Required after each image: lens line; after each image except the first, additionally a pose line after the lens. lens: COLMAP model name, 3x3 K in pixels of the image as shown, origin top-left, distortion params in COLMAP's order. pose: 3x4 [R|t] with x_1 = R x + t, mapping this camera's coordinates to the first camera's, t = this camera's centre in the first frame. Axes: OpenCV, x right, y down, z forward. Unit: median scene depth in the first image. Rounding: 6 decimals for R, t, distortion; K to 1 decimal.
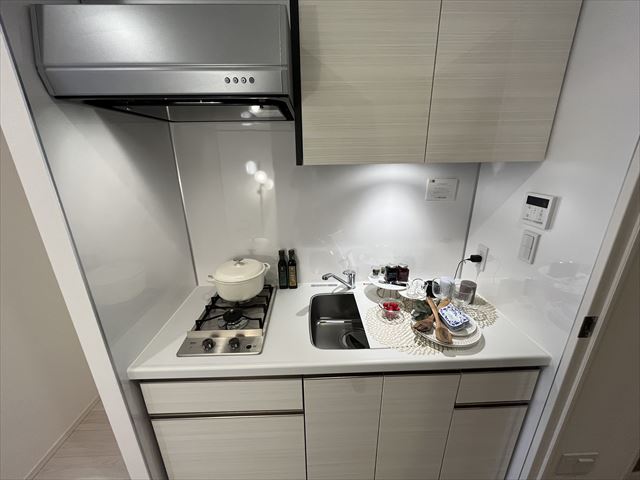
lens RADIAL K [[258.6, 0, 318.4], [0, 258.6, 240.2], [0, 0, 1]] dist [0.001070, 0.000072]
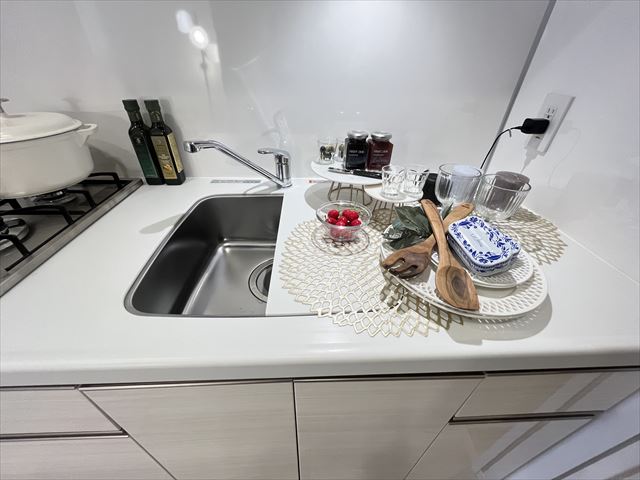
lens RADIAL K [[258.6, 0, 318.4], [0, 258.6, 240.2], [0, 0, 1]] dist [0.001070, 0.000072]
pose [[0.999317, 0.021661, 0.029939, 0.214015], [-0.029302, 0.958127, 0.284840, 0.158230], [-0.022516, -0.285522, 0.958108, 0.527238]]
